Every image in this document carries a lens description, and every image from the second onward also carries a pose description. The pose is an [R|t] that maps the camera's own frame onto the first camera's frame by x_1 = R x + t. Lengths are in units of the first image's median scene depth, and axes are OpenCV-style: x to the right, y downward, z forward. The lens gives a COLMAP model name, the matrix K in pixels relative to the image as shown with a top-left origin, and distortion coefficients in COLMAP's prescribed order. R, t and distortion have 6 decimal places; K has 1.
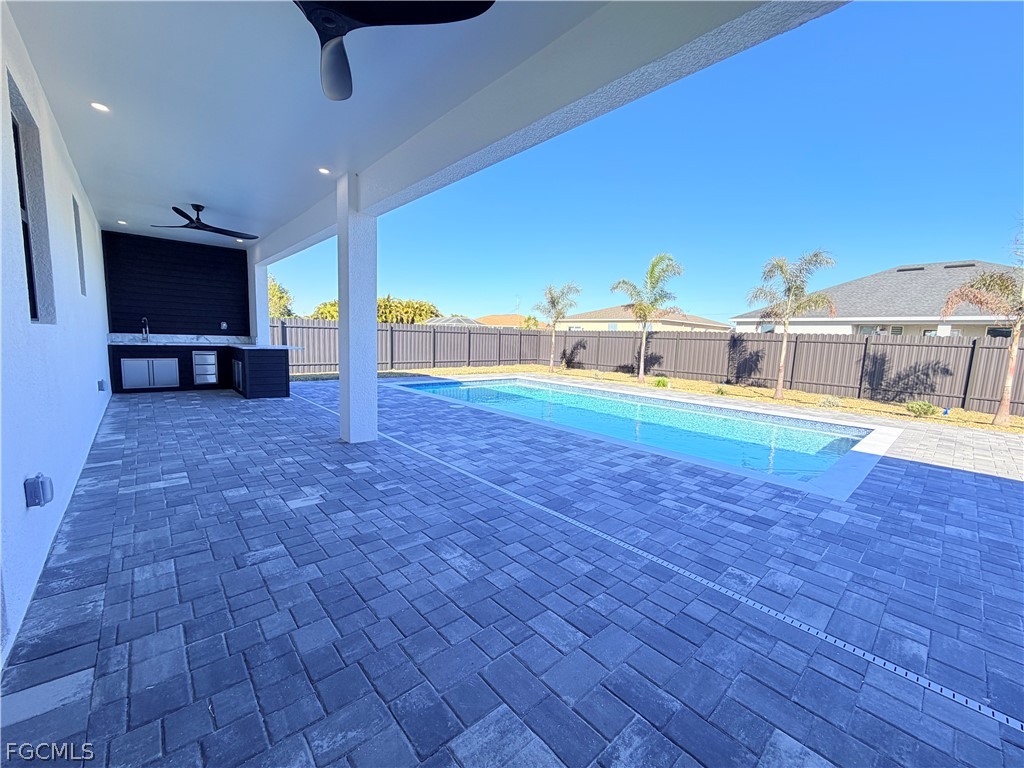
lens RADIAL K [[411.5, 0, 512.9], [0, 411.5, 385.8], [0, 0, 1]] dist [0.006997, -0.000155]
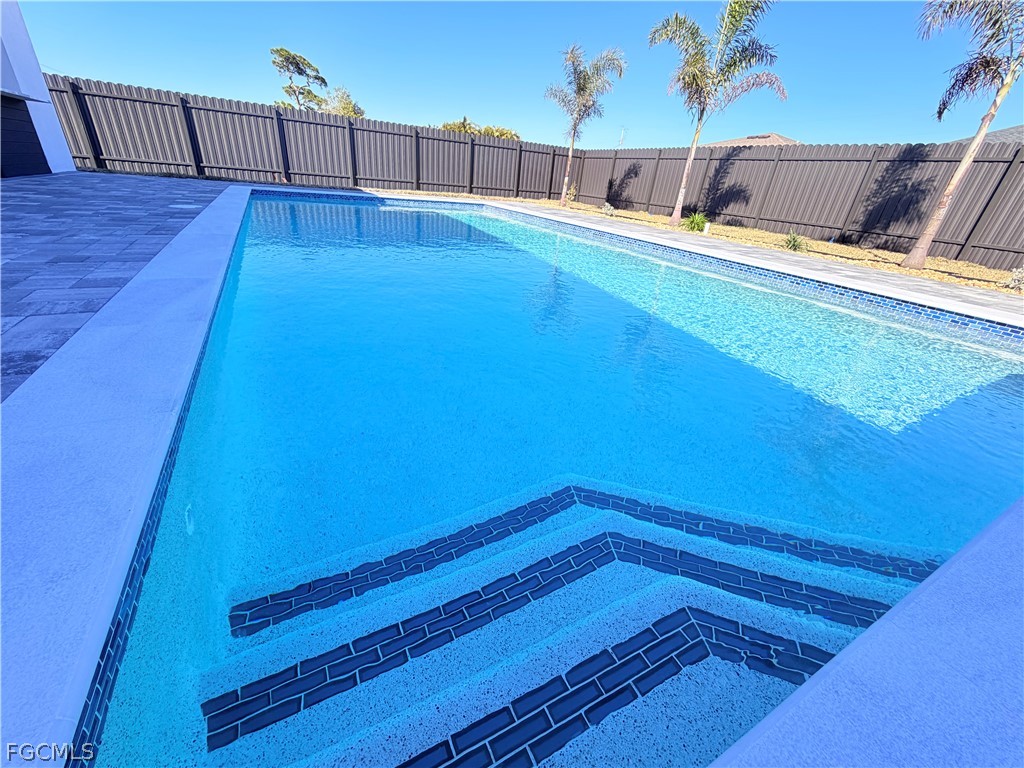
lens RADIAL K [[411.5, 0, 512.3], [0, 411.5, 386.6], [0, 0, 1]] dist [0.006997, -0.000155]
pose [[0.967397, 0.153747, -0.201258, 0.189173], [-0.079108, 0.938331, 0.336566, 0.025370], [0.240592, -0.309672, 0.919902, 0.233388]]
